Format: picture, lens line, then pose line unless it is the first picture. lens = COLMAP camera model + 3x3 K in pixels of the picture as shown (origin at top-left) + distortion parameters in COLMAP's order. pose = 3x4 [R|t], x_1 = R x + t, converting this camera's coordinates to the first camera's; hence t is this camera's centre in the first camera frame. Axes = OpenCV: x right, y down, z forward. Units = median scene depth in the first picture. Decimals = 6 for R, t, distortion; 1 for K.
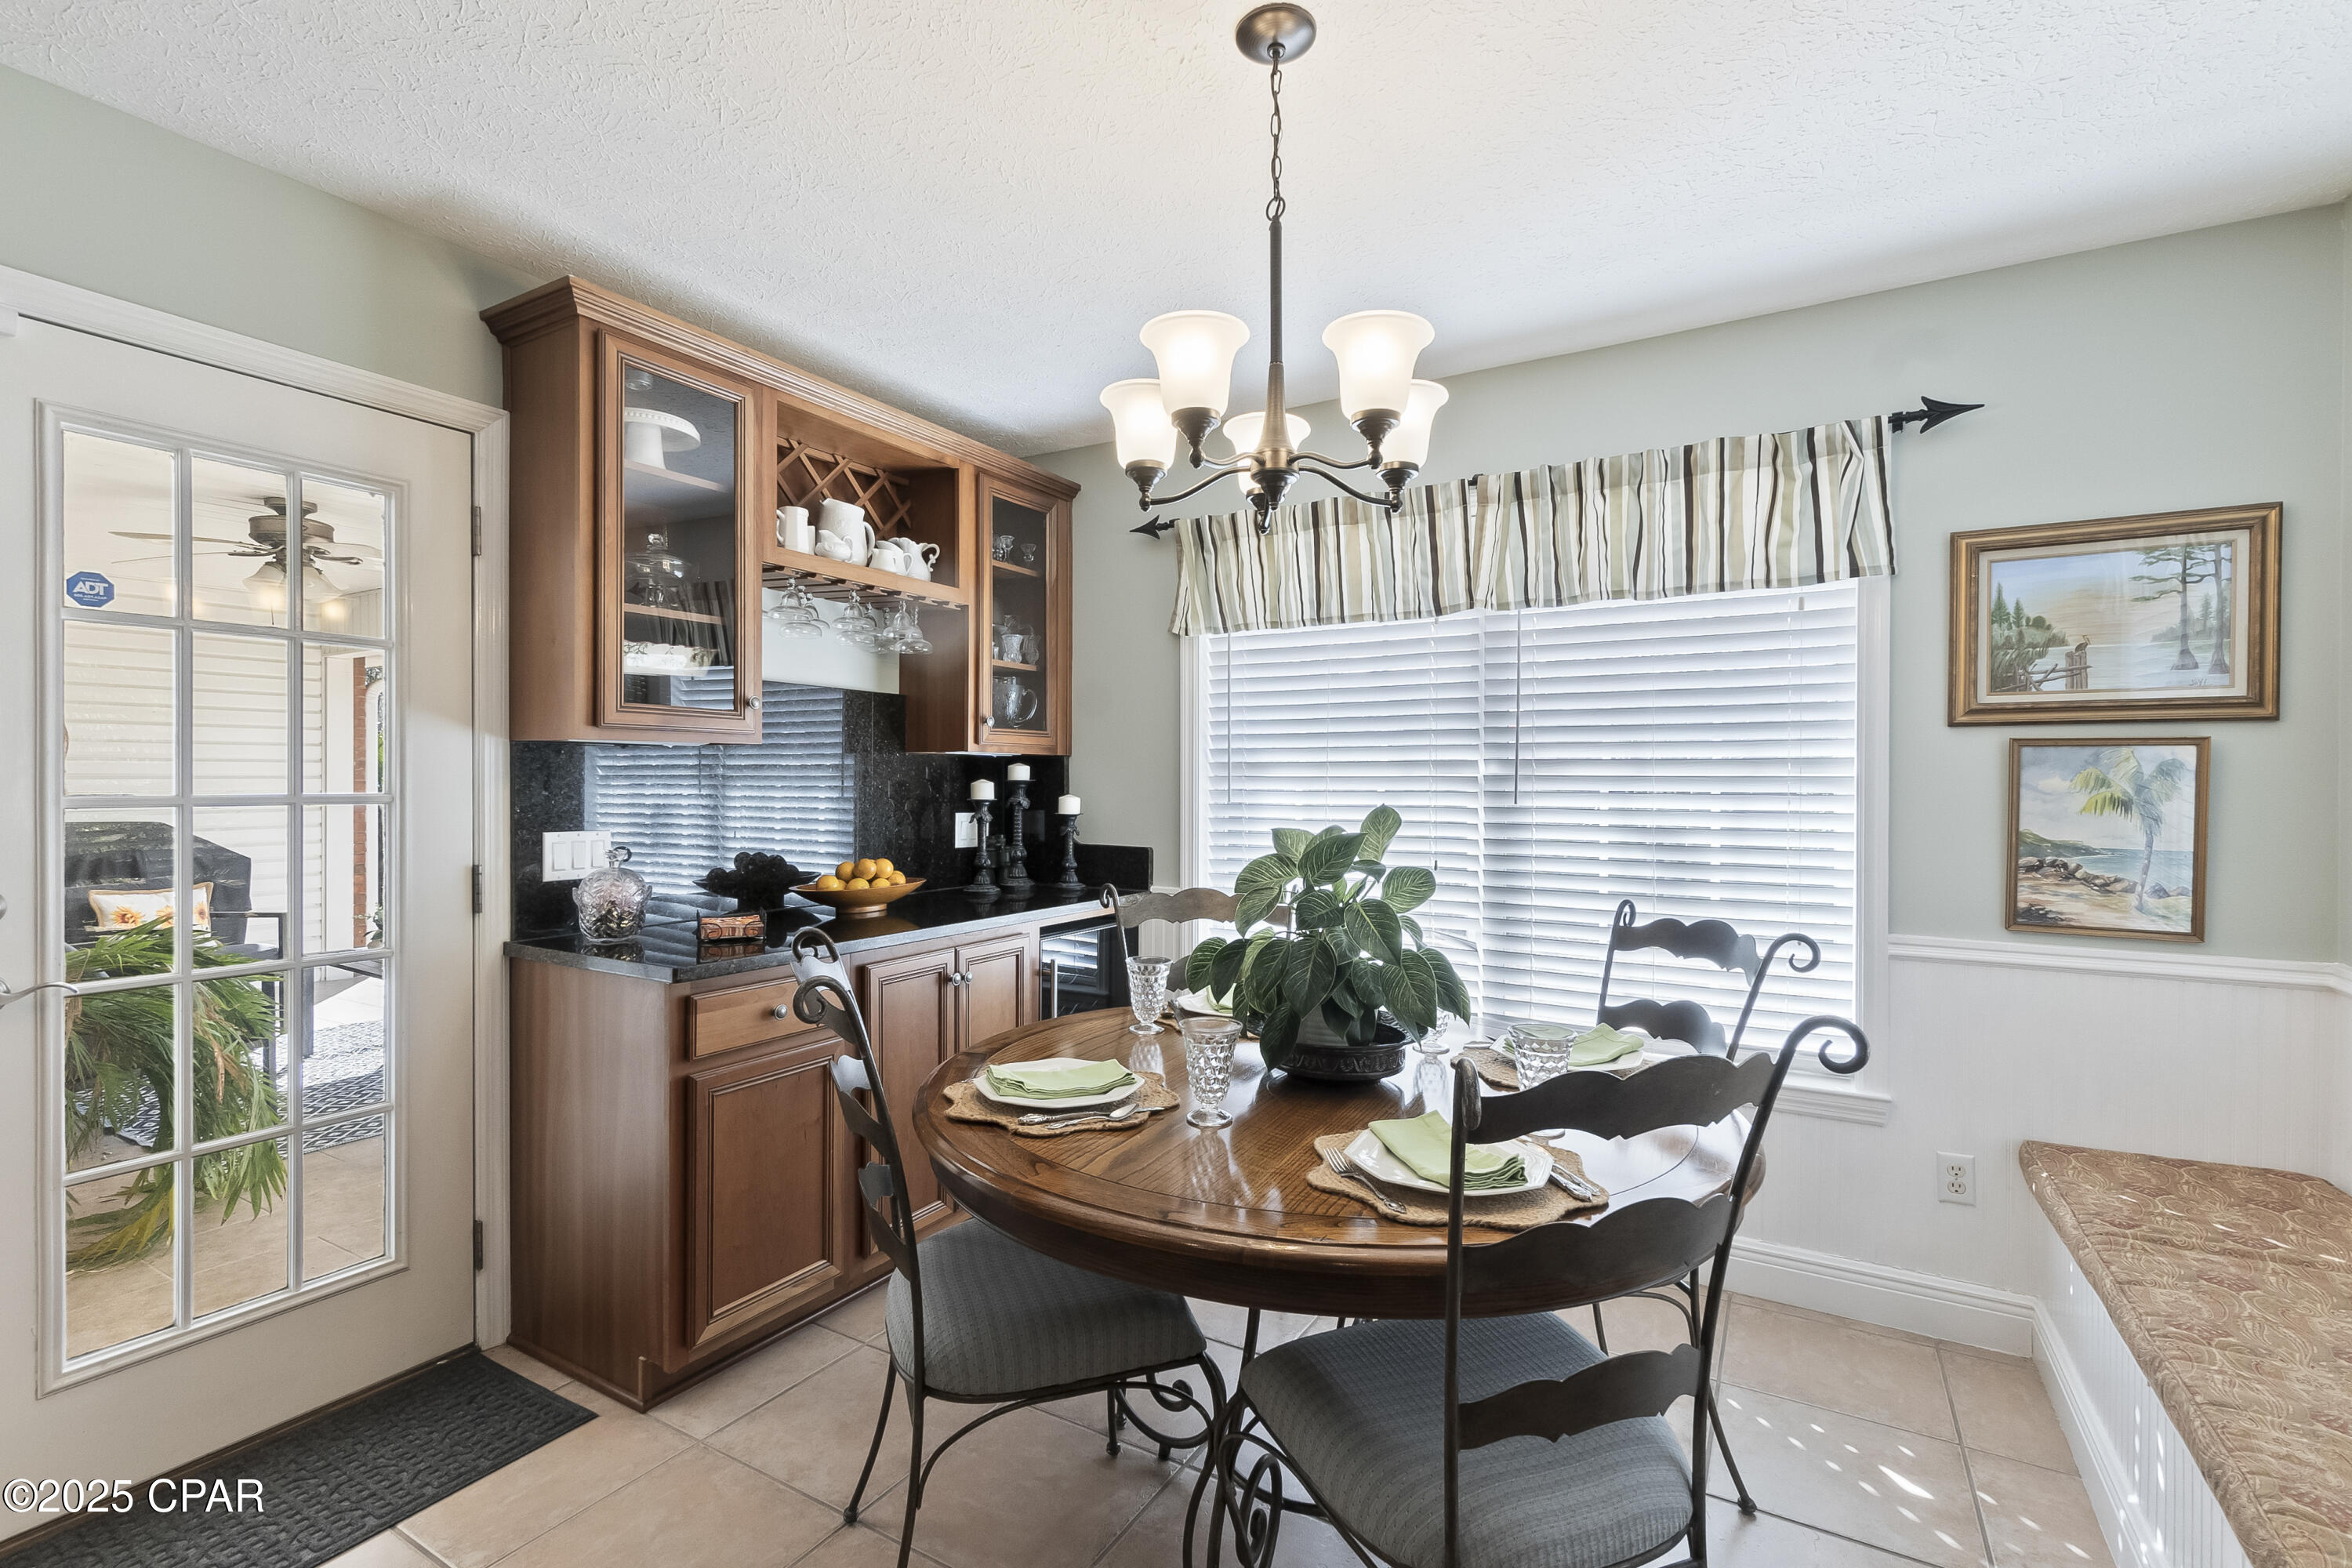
lens RADIAL K [[1062.8, 0, 1172.8], [0, 1062.8, 785.4], [0, 0, 1]] dist [-0.001481, -0.000450]
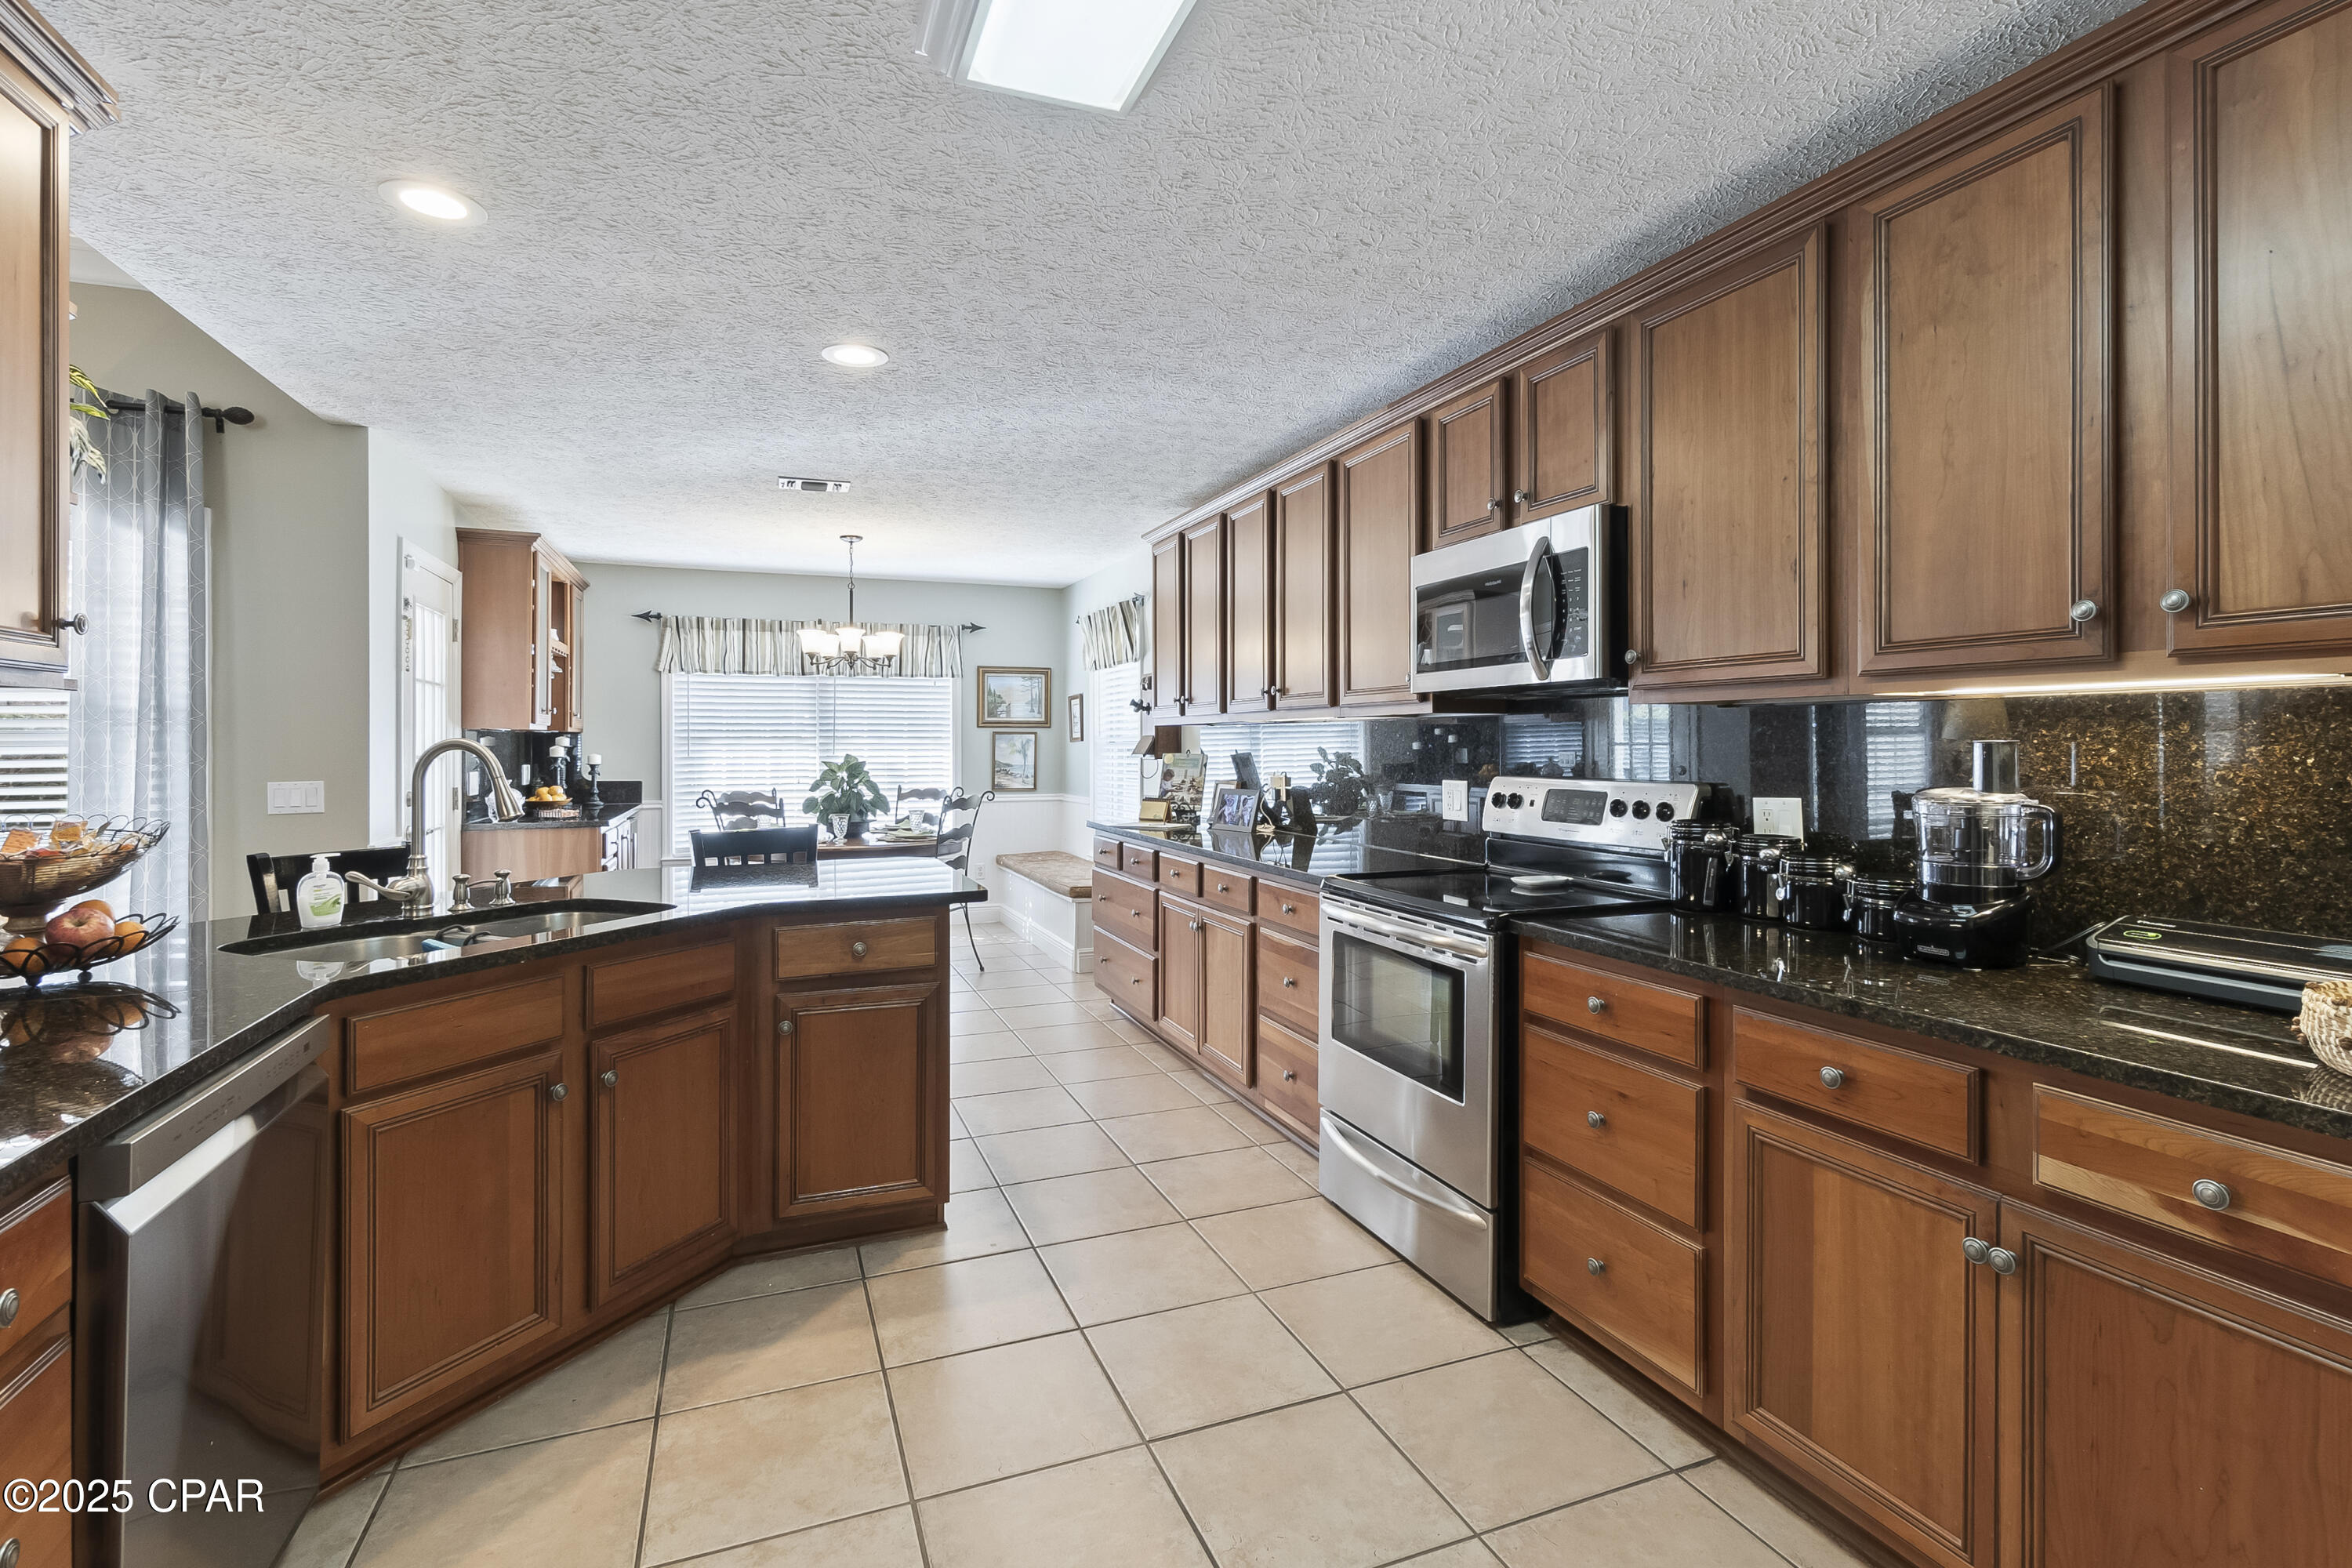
lens RADIAL K [[1062.8, 0, 1166.8], [0, 1062.8, 742.4], [0, 0, 1]] dist [-0.001481, -0.000450]
pose [[0.621919, -0.001361, 0.783081, -1.402518], [0.005251, 0.999983, -0.002433, -0.000355], [-0.783064, 0.005625, 0.621915, -1.415163]]
